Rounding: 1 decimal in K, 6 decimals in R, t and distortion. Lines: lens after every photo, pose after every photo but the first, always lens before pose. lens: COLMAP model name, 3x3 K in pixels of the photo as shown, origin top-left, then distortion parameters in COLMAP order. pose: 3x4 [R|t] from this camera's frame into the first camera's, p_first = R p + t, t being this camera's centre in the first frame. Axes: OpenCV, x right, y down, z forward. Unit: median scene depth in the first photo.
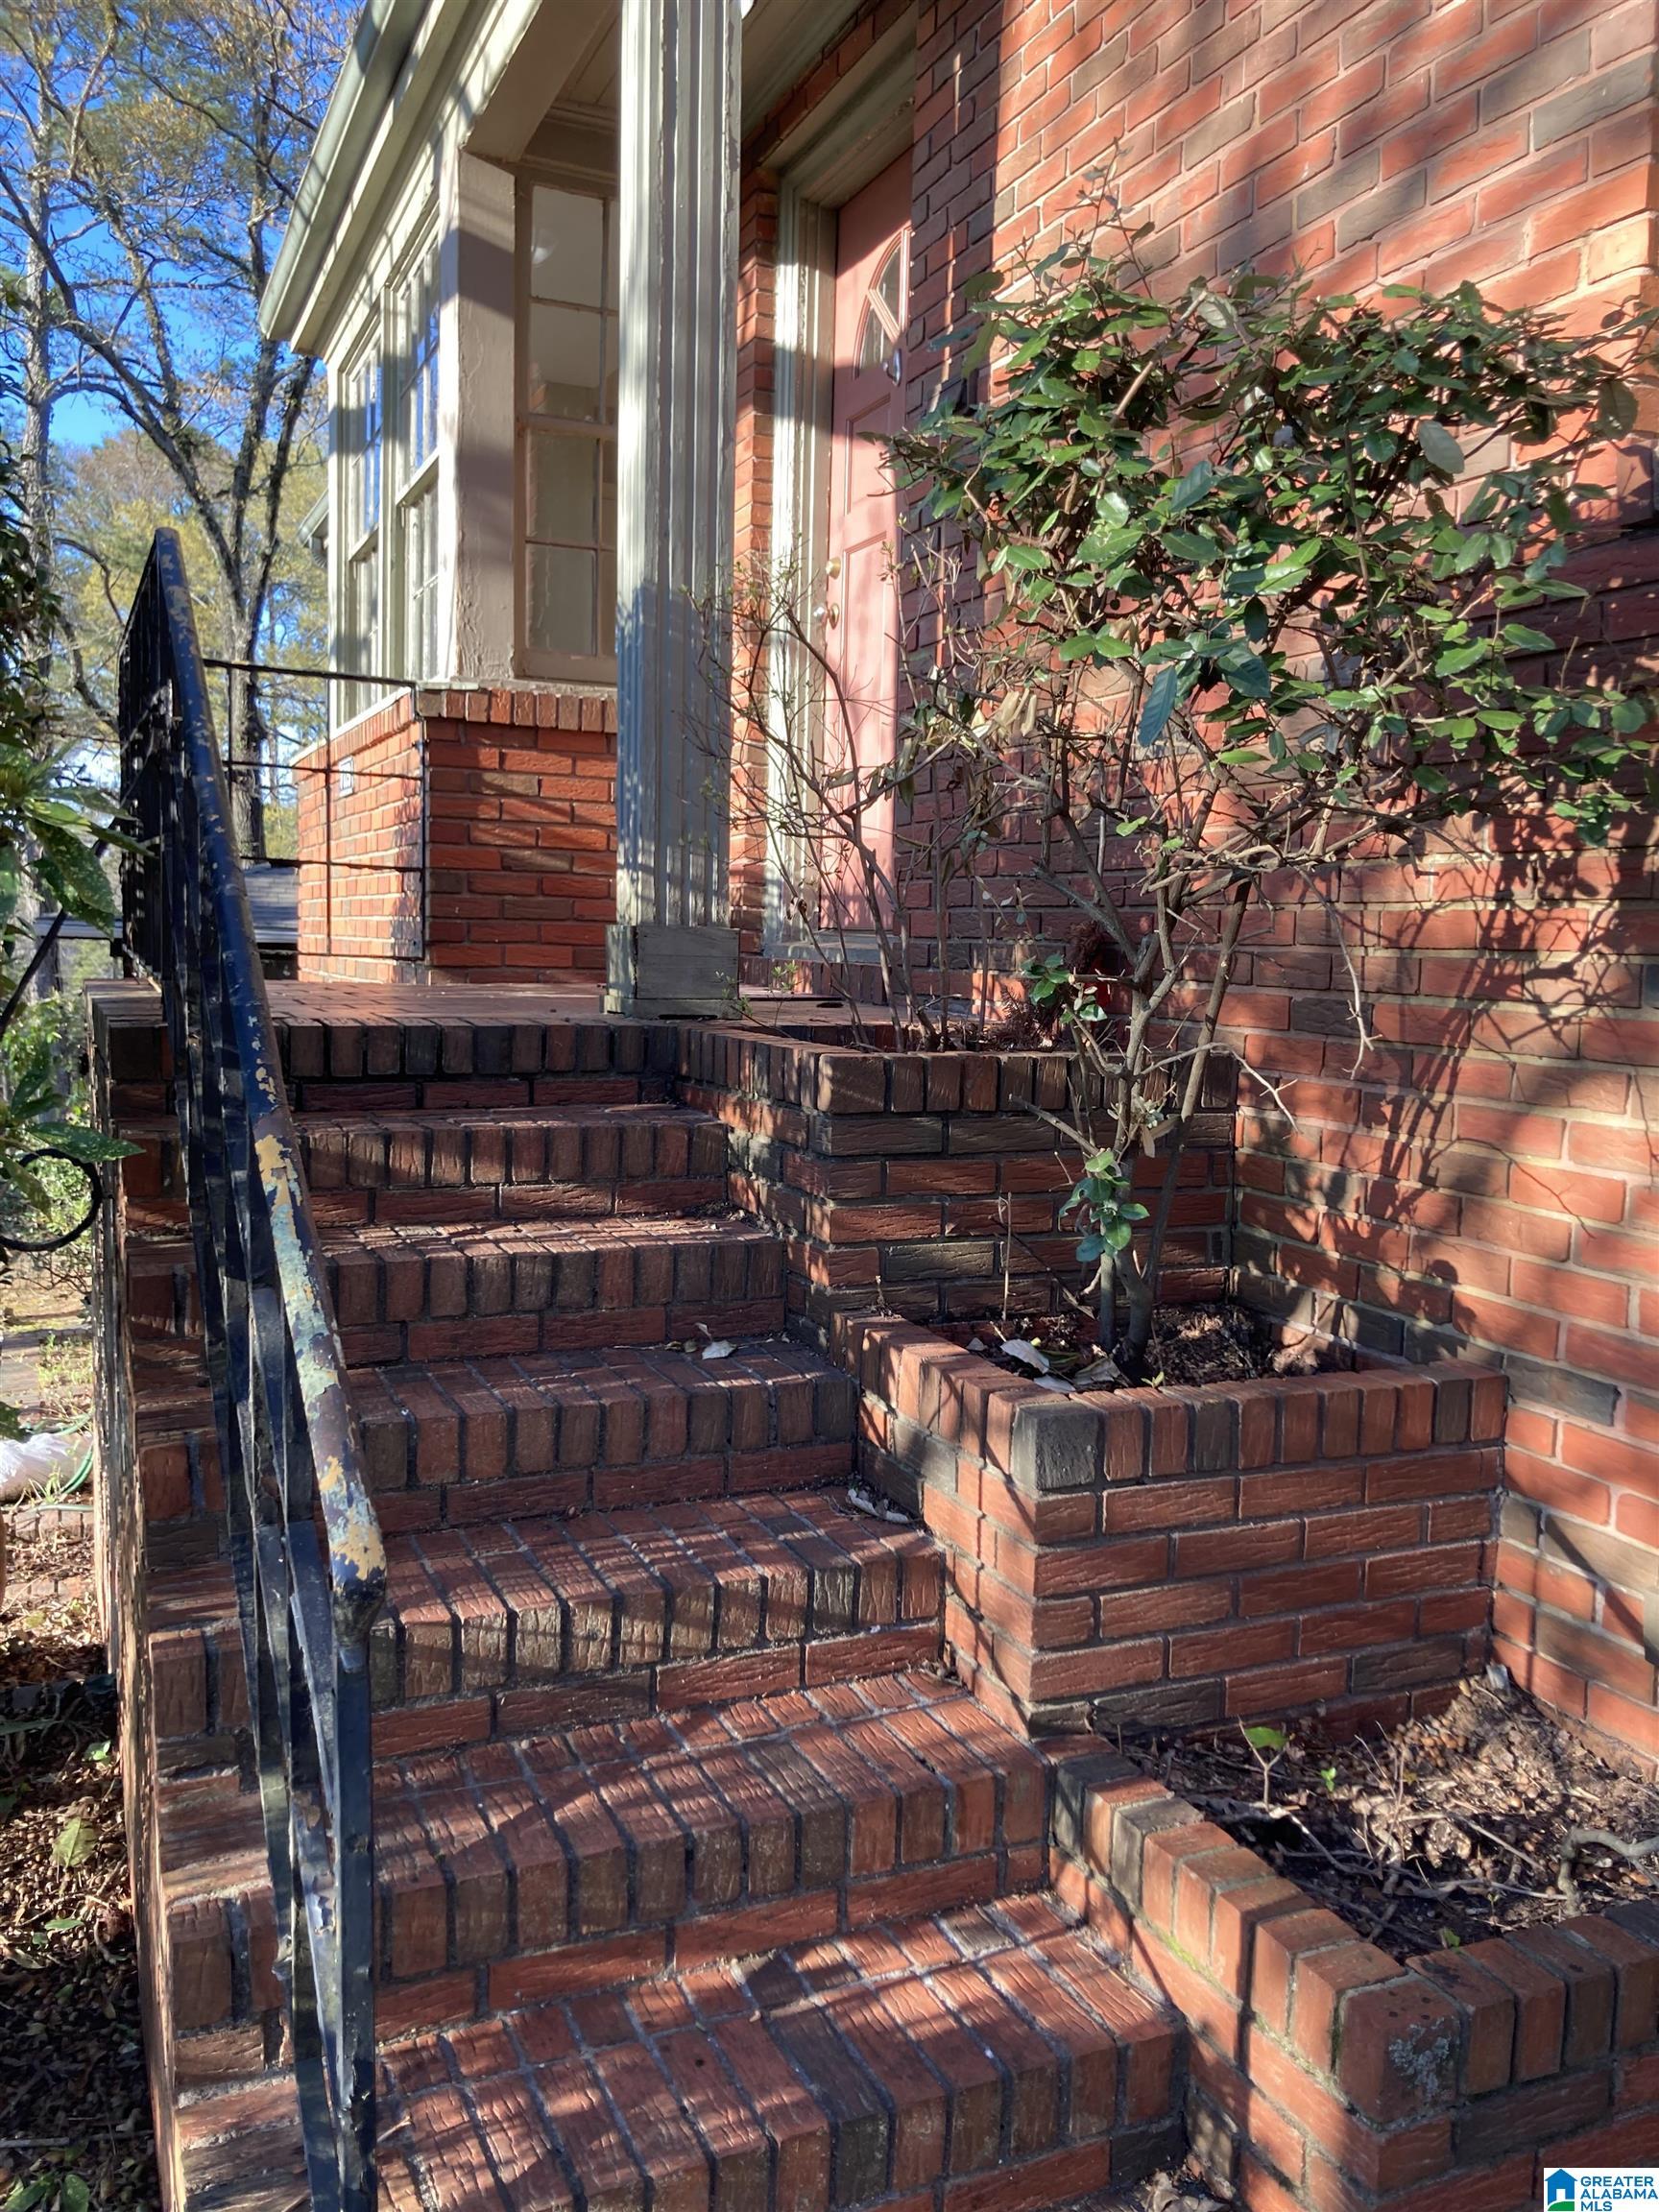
lens RADIAL K [[1818.8, 0, 819.6], [0, 1818.8, 1091.2], [0, 0, 1]] dist [0.013312, 0.001854]
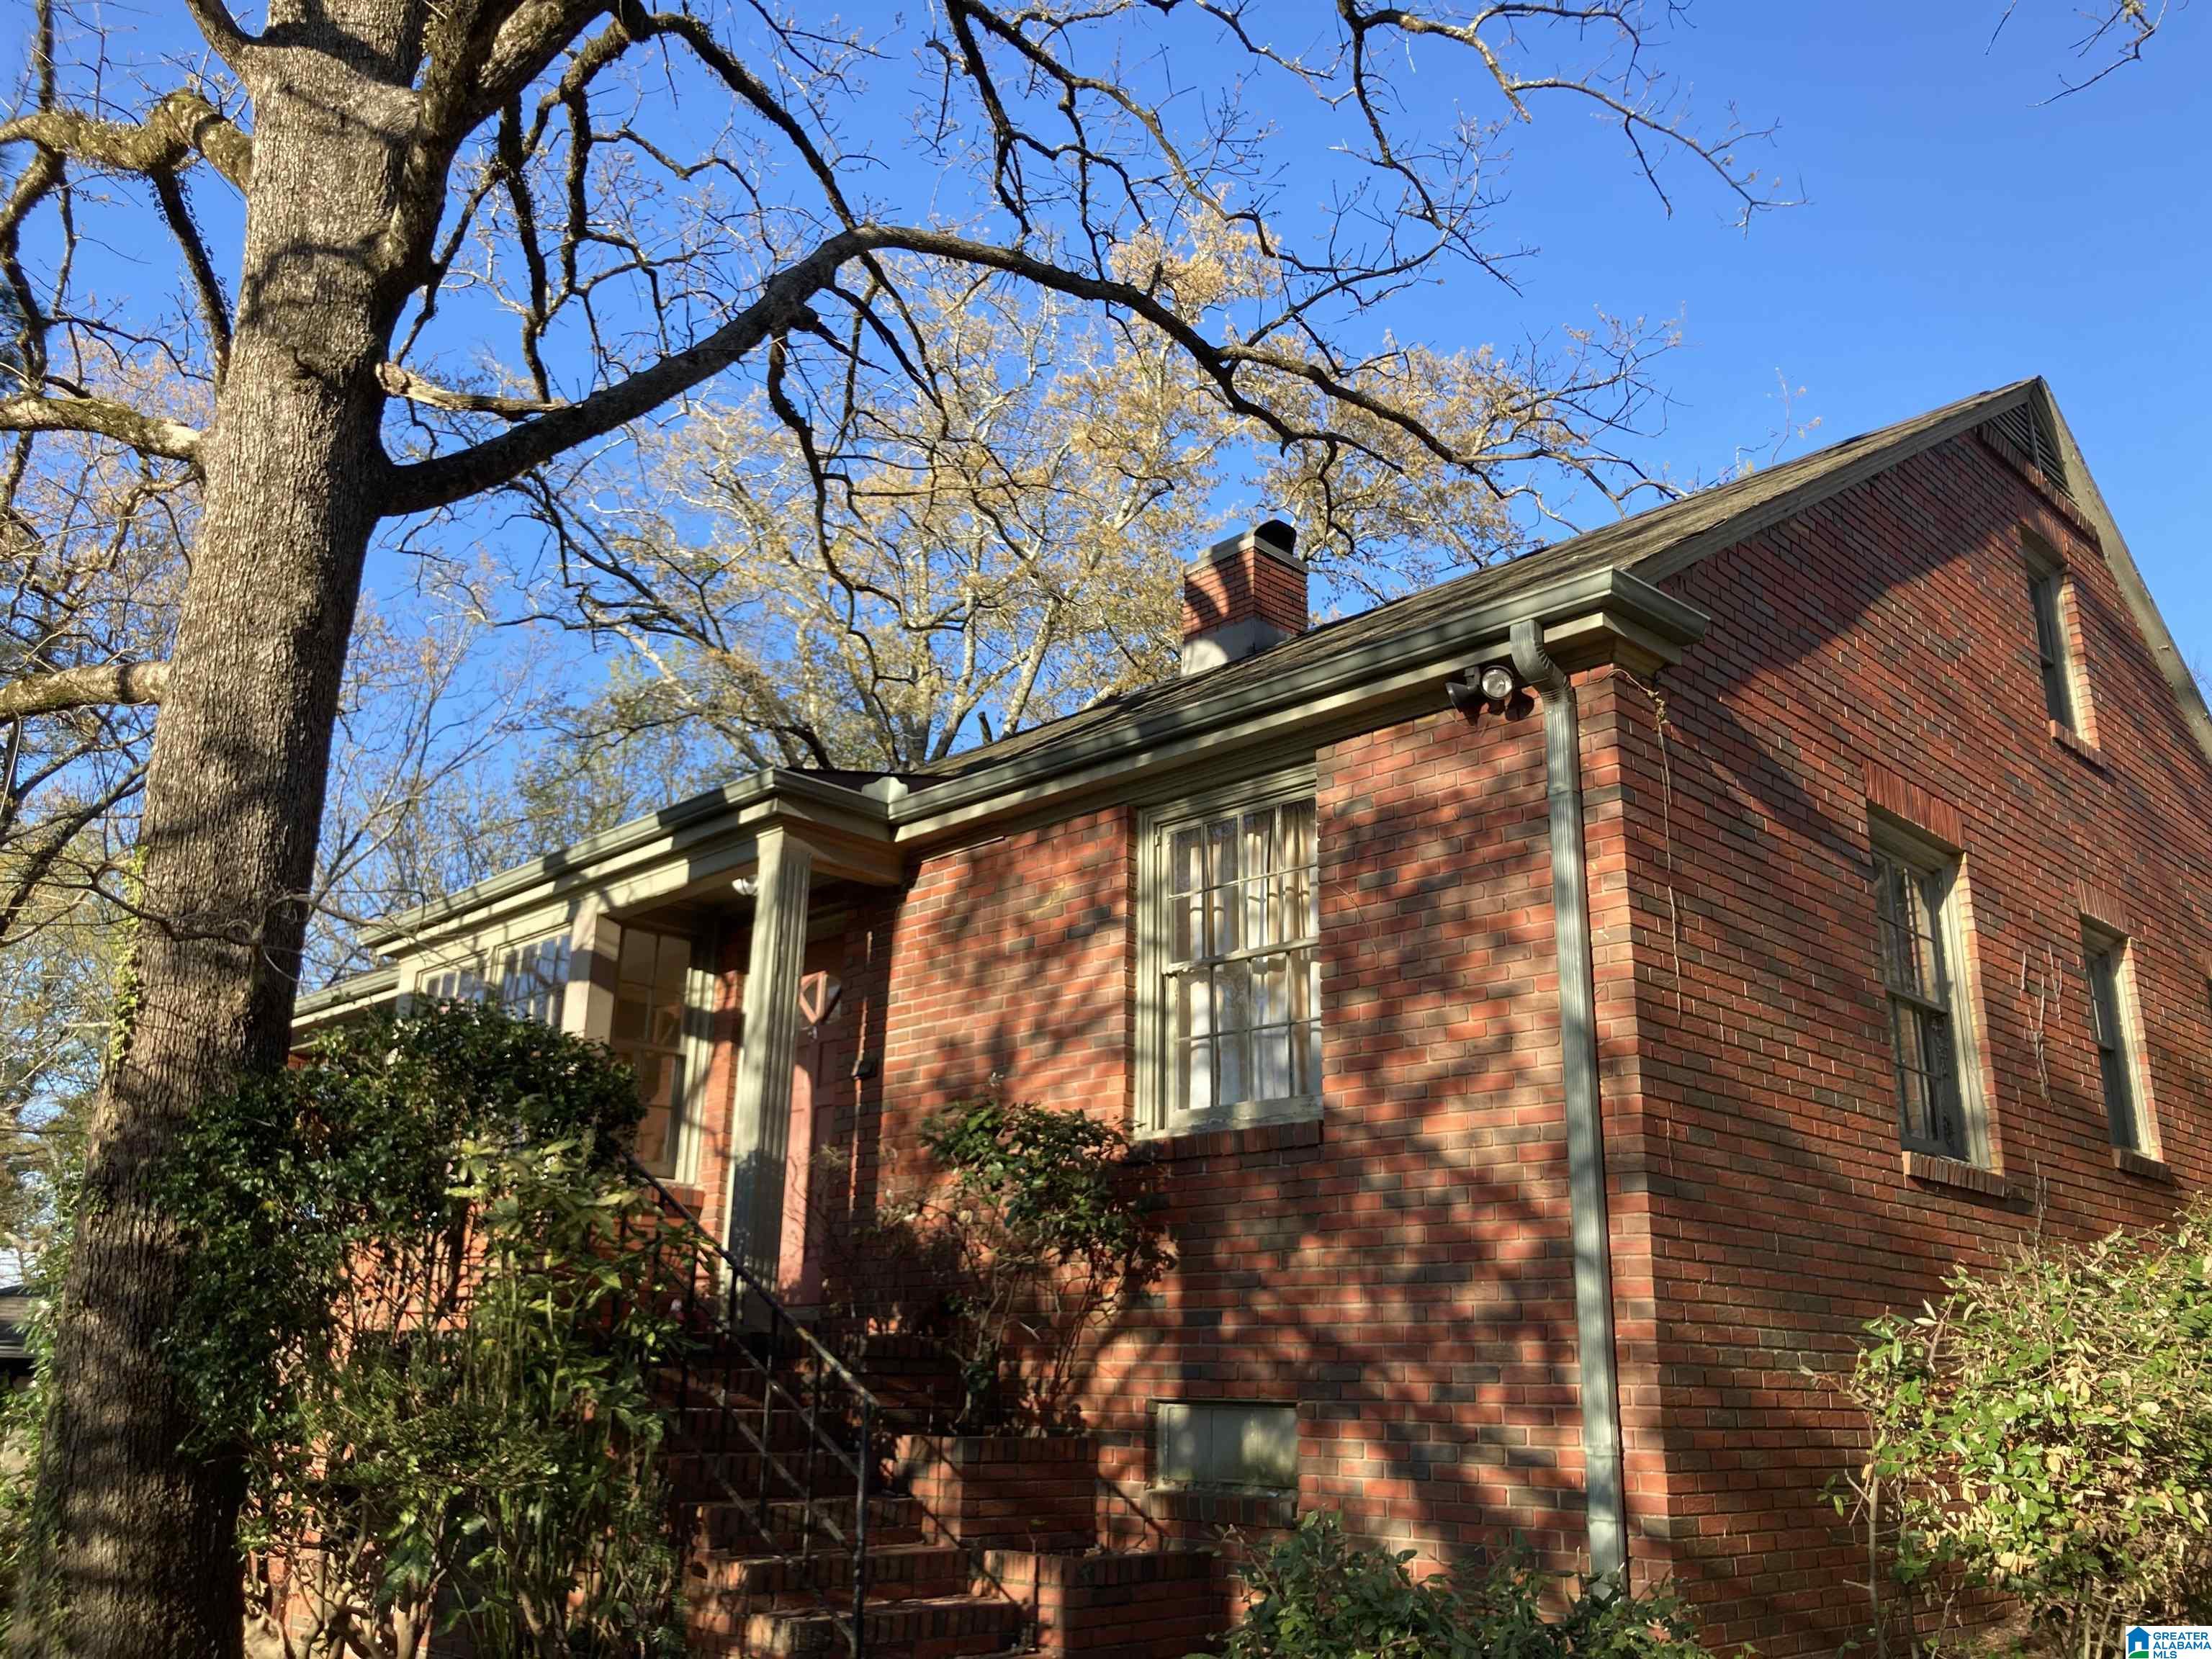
lens RADIAL K [[1818.8, 0, 1114.7], [0, 1818.8, 817.3], [0, 0, 1]] dist [0.013312, 0.001854]
pose [[0.926509, 0.110328, 0.359735, -0.801689], [0.036199, 0.925477, -0.377069, 0.343299], [-0.374528, 0.362380, 0.853469, -1.973371]]
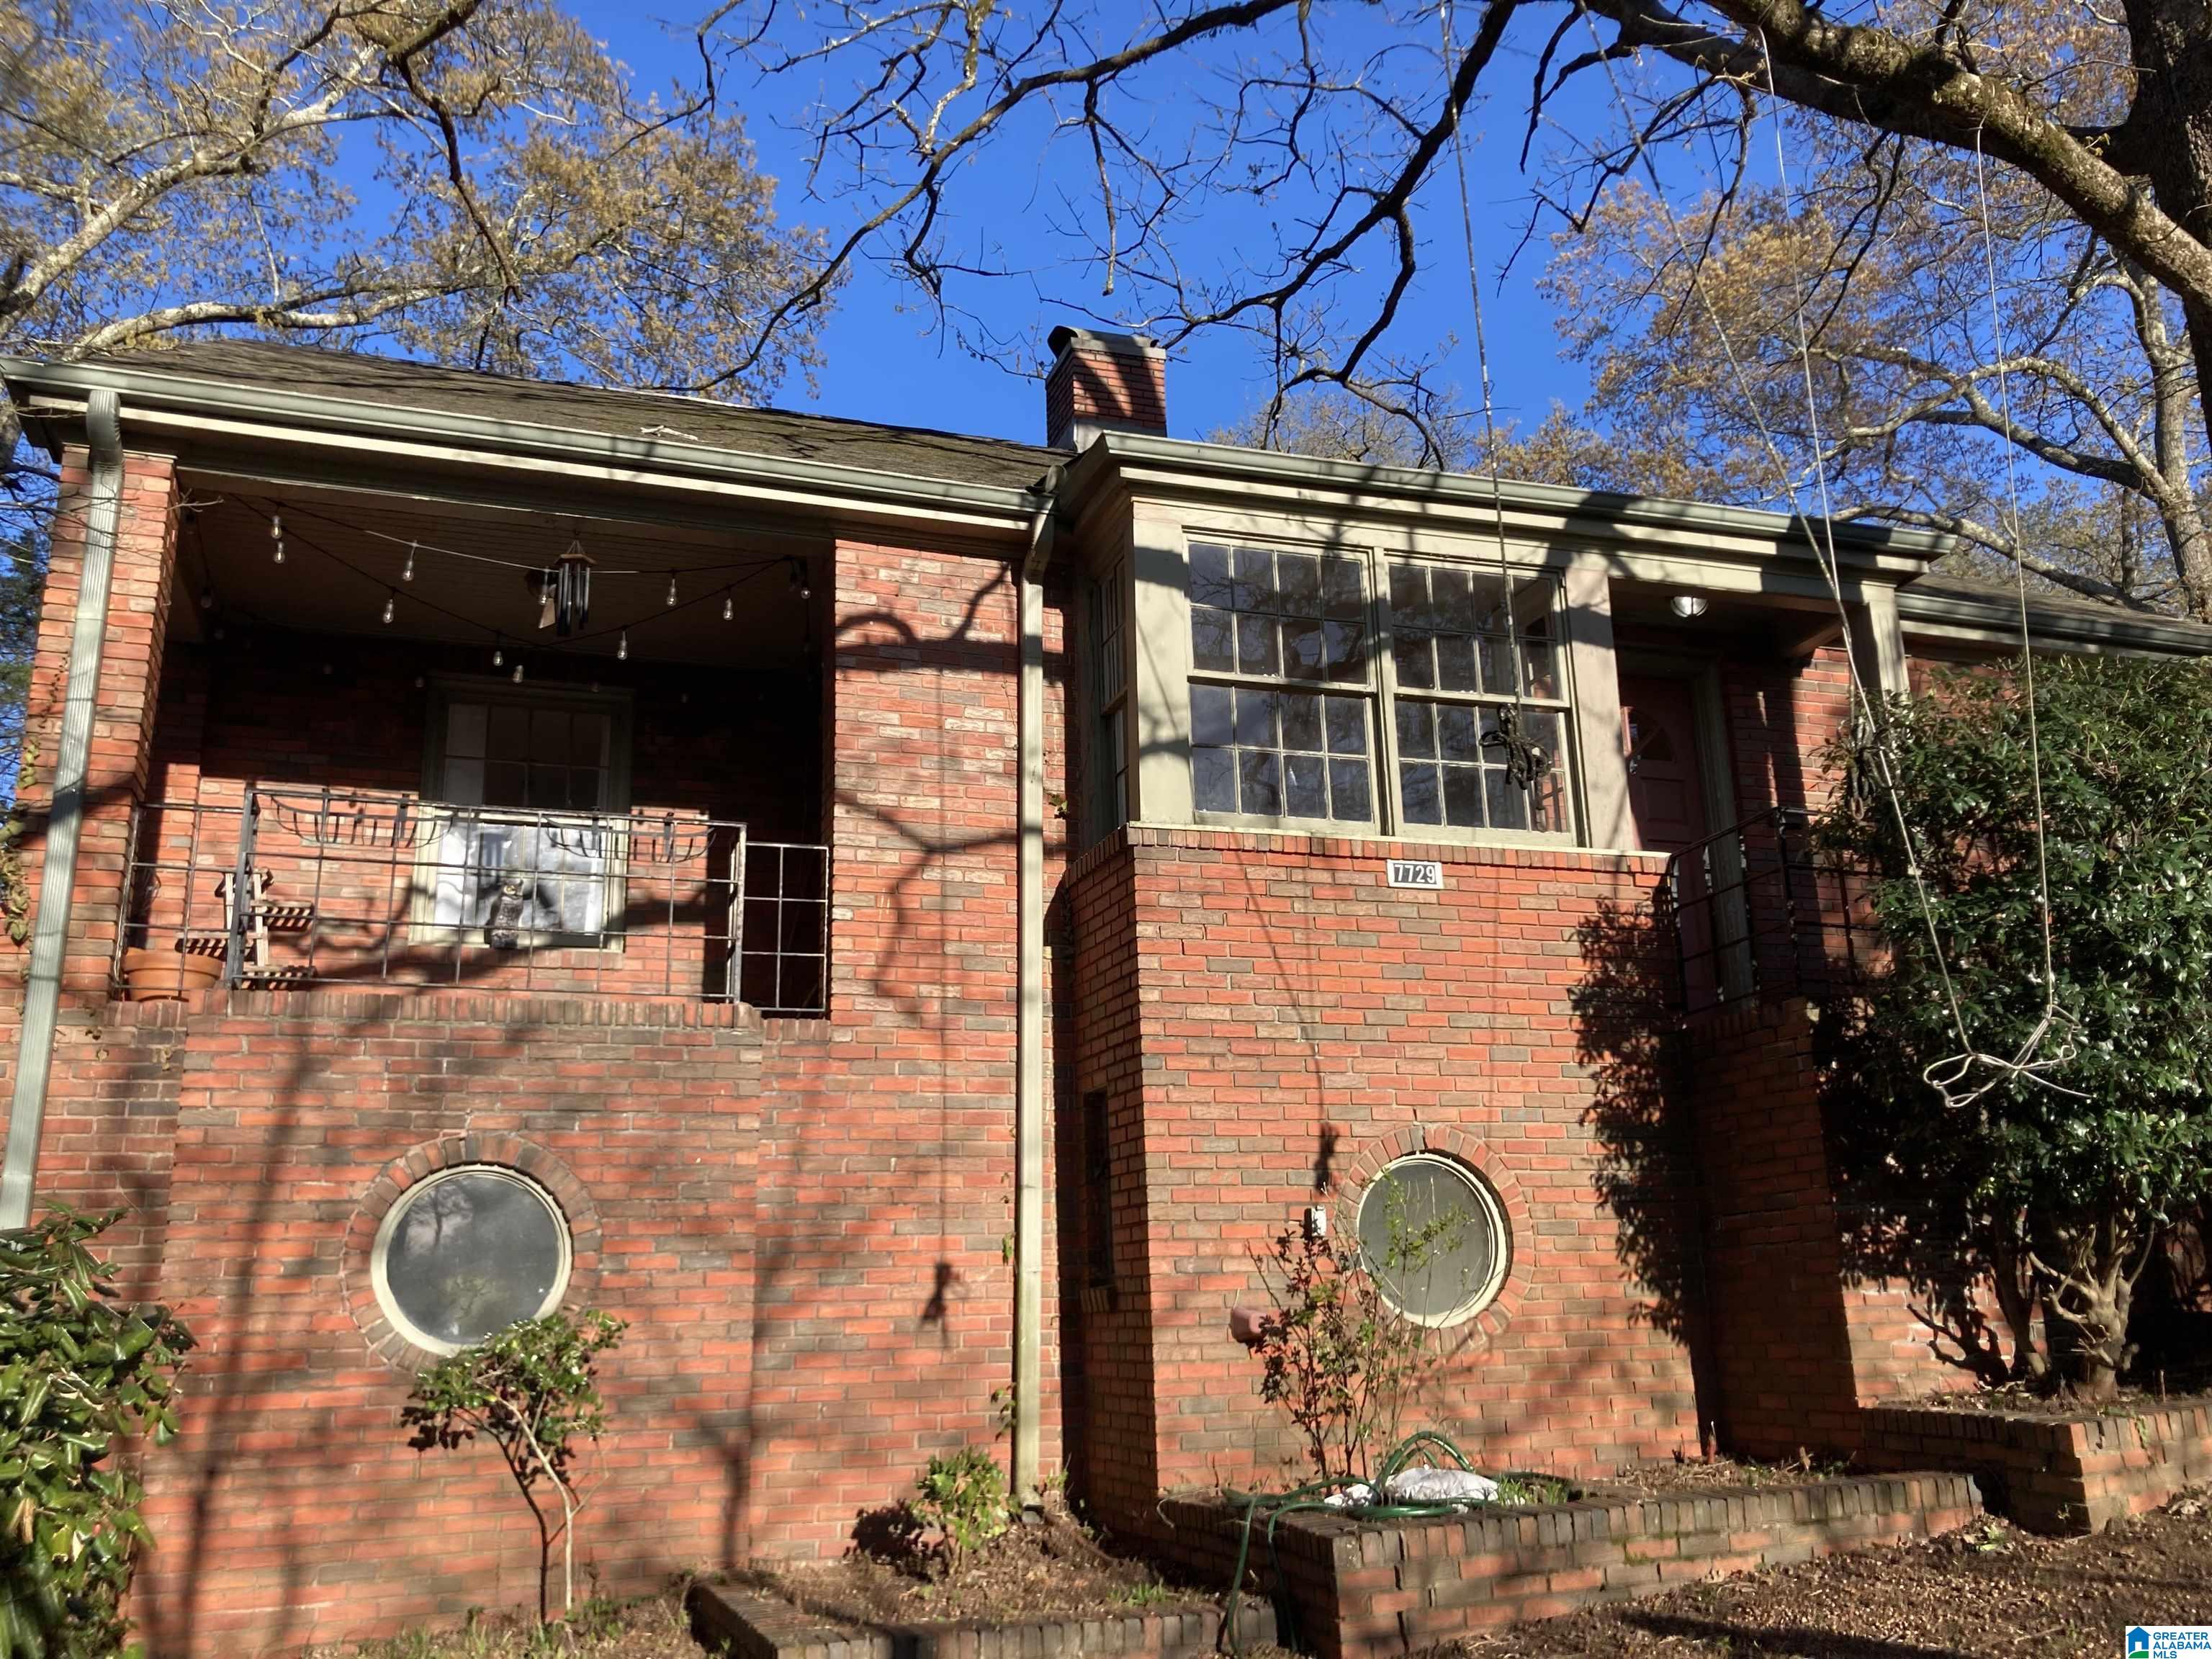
lens RADIAL K [[1818.8, 0, 1105.9], [0, 1818.8, 827.4], [0, 0, 1]] dist [0.013312, 0.001854]
pose [[0.063493, 0.239767, 0.968752, -3.713432], [0.125686, 0.961061, -0.246101, 0.179337], [-0.990036, 0.137384, 0.030885, 2.877062]]
